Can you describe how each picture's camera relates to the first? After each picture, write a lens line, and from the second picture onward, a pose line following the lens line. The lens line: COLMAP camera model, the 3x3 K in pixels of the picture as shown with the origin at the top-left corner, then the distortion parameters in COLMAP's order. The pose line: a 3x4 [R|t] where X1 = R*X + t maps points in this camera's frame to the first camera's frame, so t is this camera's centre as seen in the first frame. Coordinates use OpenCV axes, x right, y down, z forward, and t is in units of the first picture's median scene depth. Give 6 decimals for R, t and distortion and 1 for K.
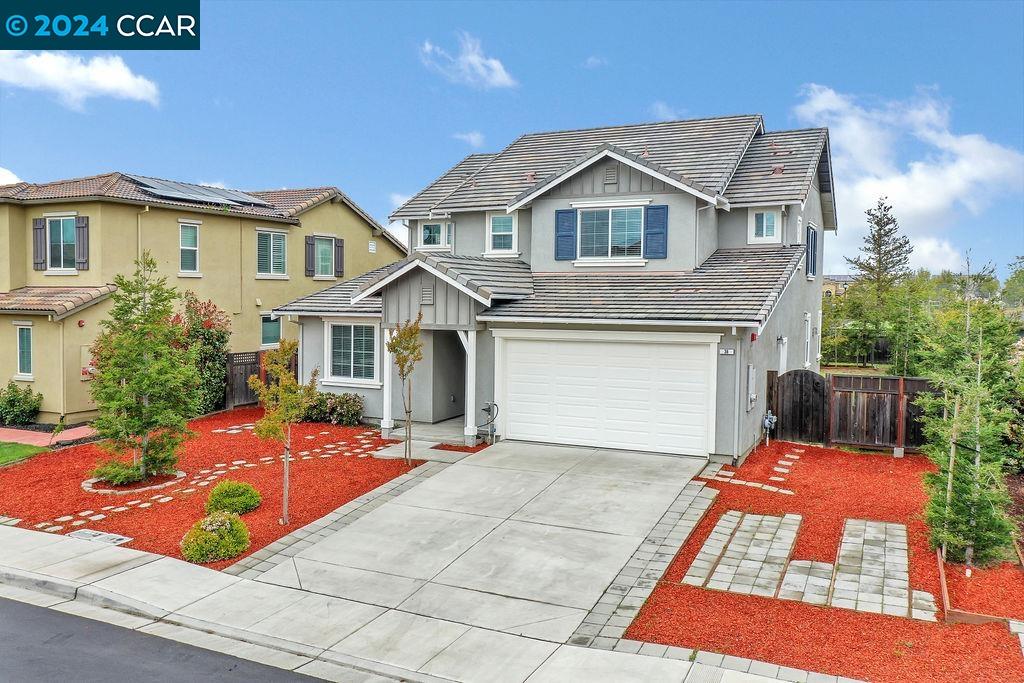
lens RADIAL K [[852.3, 0, 515.7], [0, 852.3, 337.5], [0, 0, 1]] dist [0.013043, -0.010043]
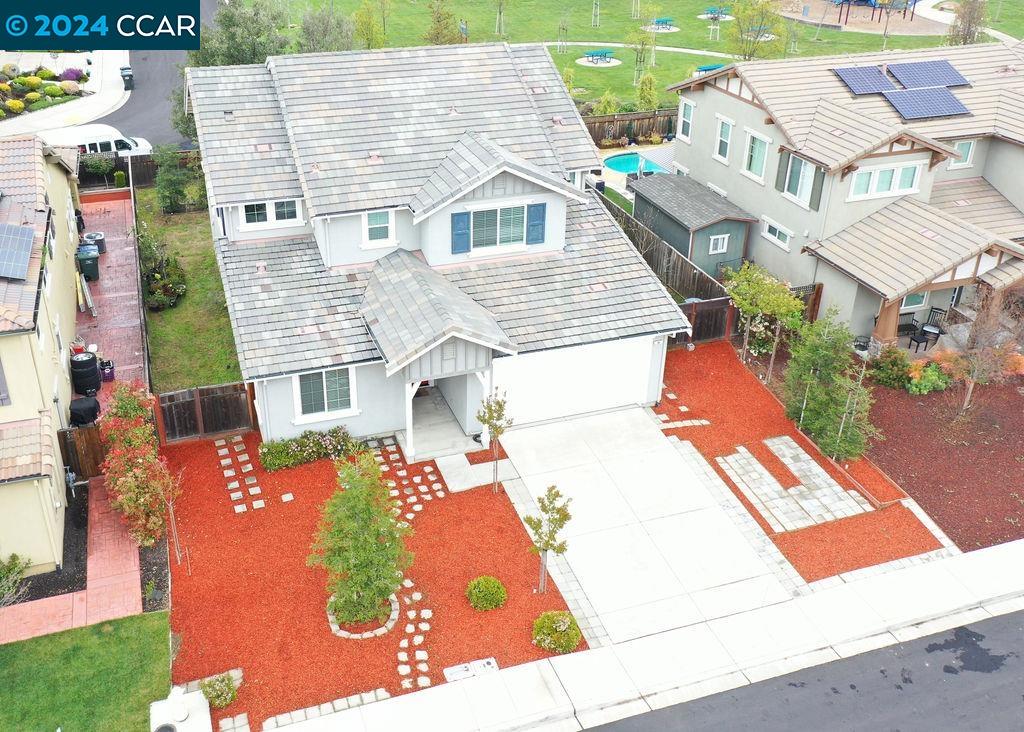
lens RADIAL K [[960.1, 0, 501.1], [0, 960.1, 362.5], [0, 0, 1]] dist [-0.003668, 0.000000]
pose [[0.707540, -0.337229, 0.621019, -0.862847], [0.025847, 0.890553, 0.454144, -0.622671], [-0.706201, -0.305273, 0.638818, 0.099051]]
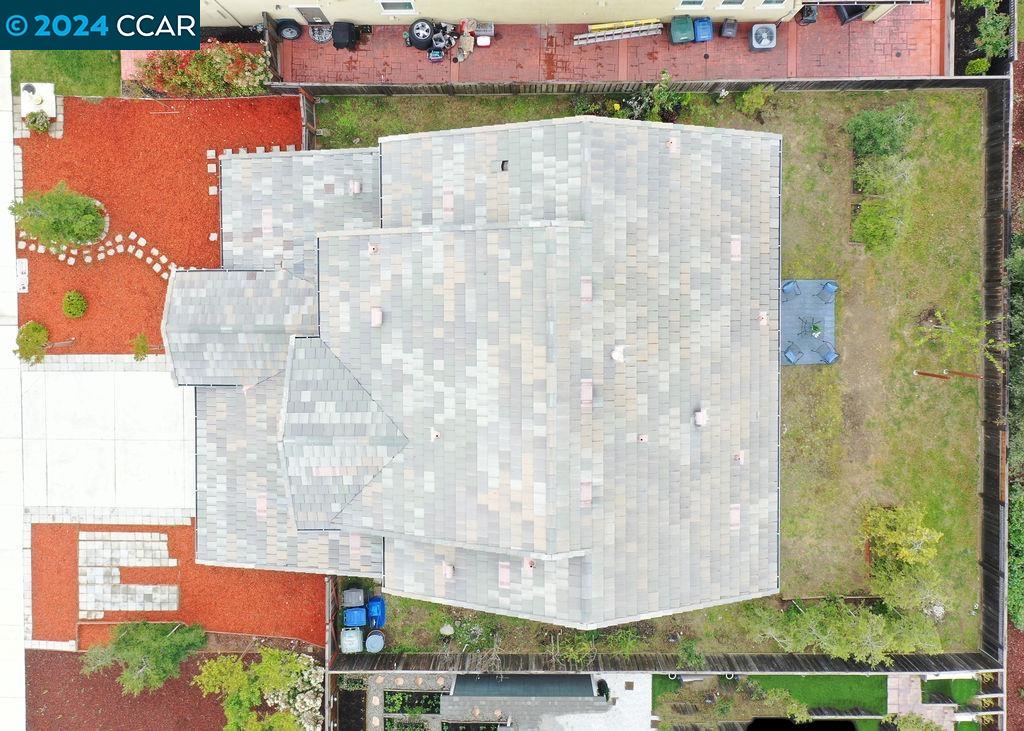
lens RADIAL K [[960.1, 0, 511.0], [0, 960.1, 361.3], [0, 0, 1]] dist [-0.003668, 0.000000]
pose [[0.427525, 0.903397, 0.033102, 0.111556], [-0.037903, -0.018672, 0.999107, -1.572497], [0.903208, -0.428398, 0.026259, 1.371835]]
